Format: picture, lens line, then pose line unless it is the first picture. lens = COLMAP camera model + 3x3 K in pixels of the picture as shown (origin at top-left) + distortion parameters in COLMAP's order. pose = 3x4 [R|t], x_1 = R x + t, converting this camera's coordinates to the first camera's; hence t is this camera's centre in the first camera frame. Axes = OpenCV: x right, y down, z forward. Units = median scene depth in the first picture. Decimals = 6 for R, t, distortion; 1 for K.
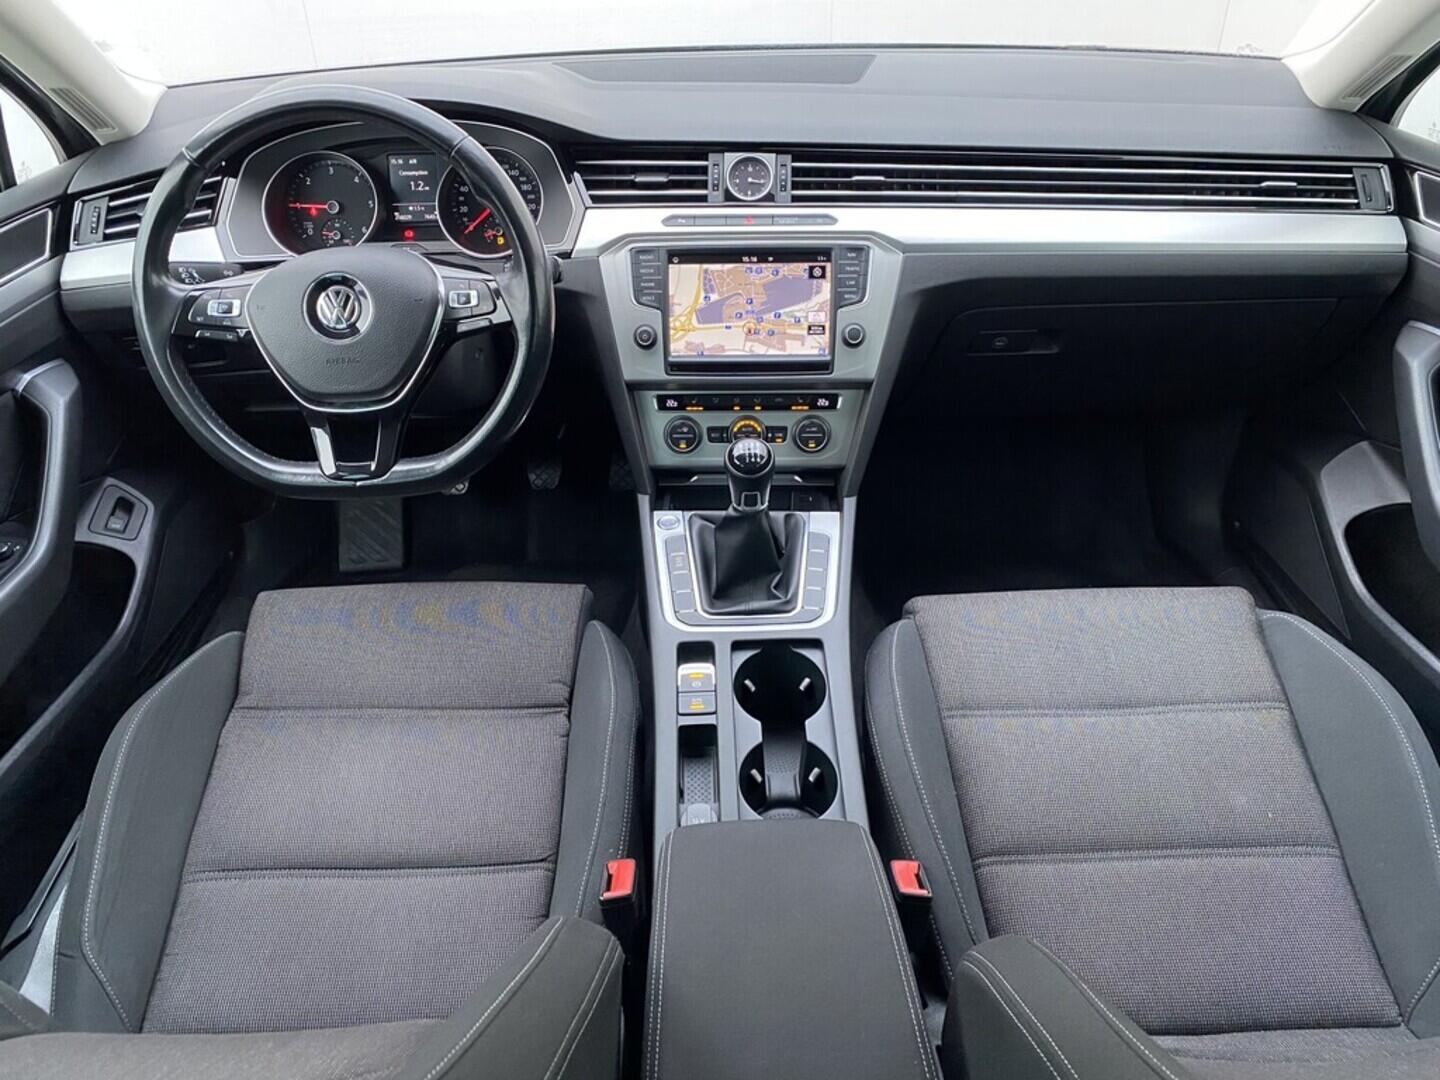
lens RADIAL K [[986.1, 0, 724.8], [0, 986.1, 516.9], [0, 0, 1]] dist [0.006532, -0.029505]
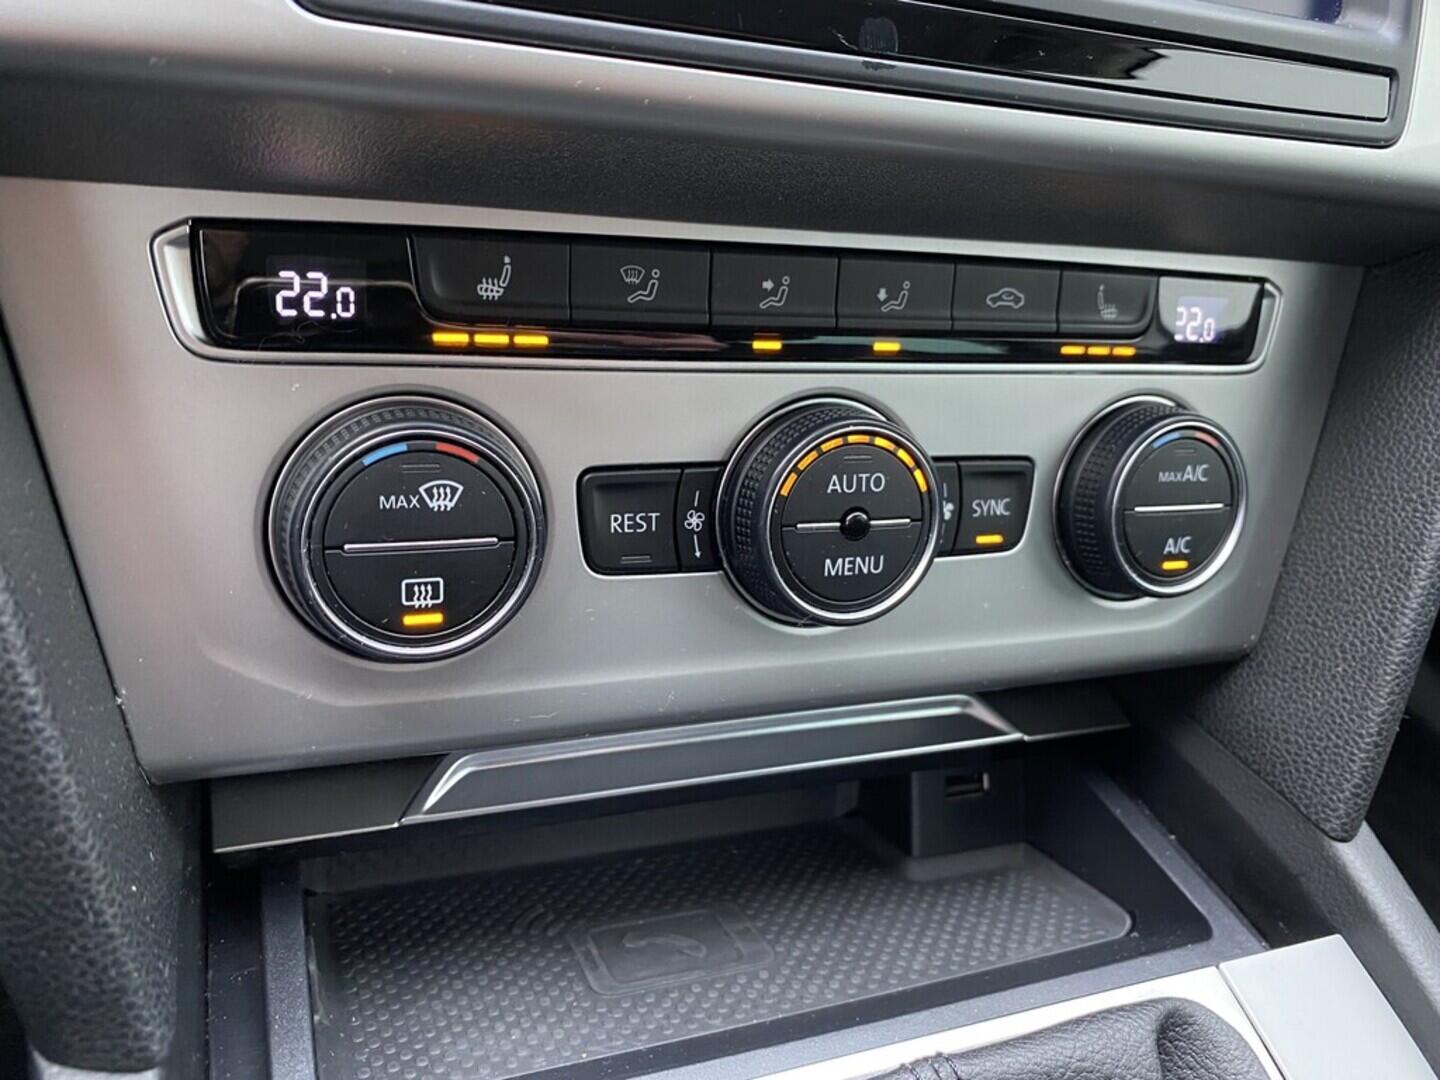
lens RADIAL K [[1105.2, 0, 726.0], [0, 1105.2, 521.9], [0, 0, 1]] dist [0.011296, 0.000460]
pose [[0.914345, -0.039848, 0.402970, -0.067179], [0.029269, 0.999047, 0.032378, -0.091206], [-0.403876, -0.017810, 0.914640, 0.874464]]
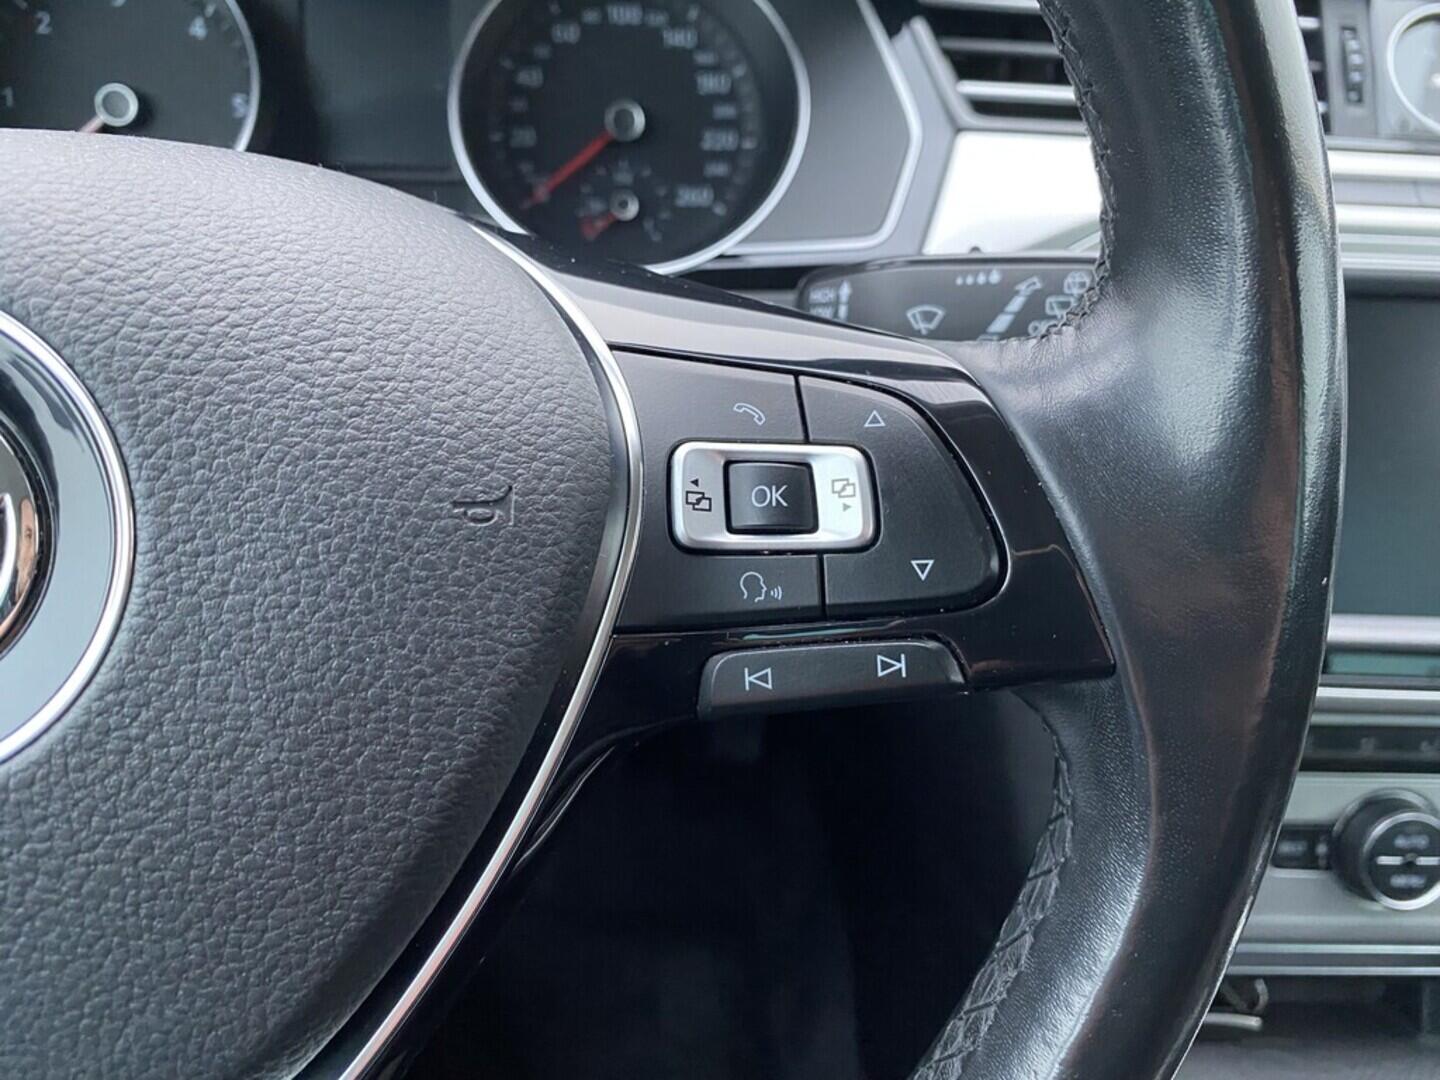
lens RADIAL K [[1083.8, 0, 719.4], [0, 1083.8, 496.7], [0, 0, 1]] dist [-0.022110, -0.001960]
pose [[0.997611, 0.032520, 0.060943, -0.230968], [-0.027247, 0.995970, -0.085452, -0.168567], [-0.063476, 0.083588, 0.994477, 0.679367]]
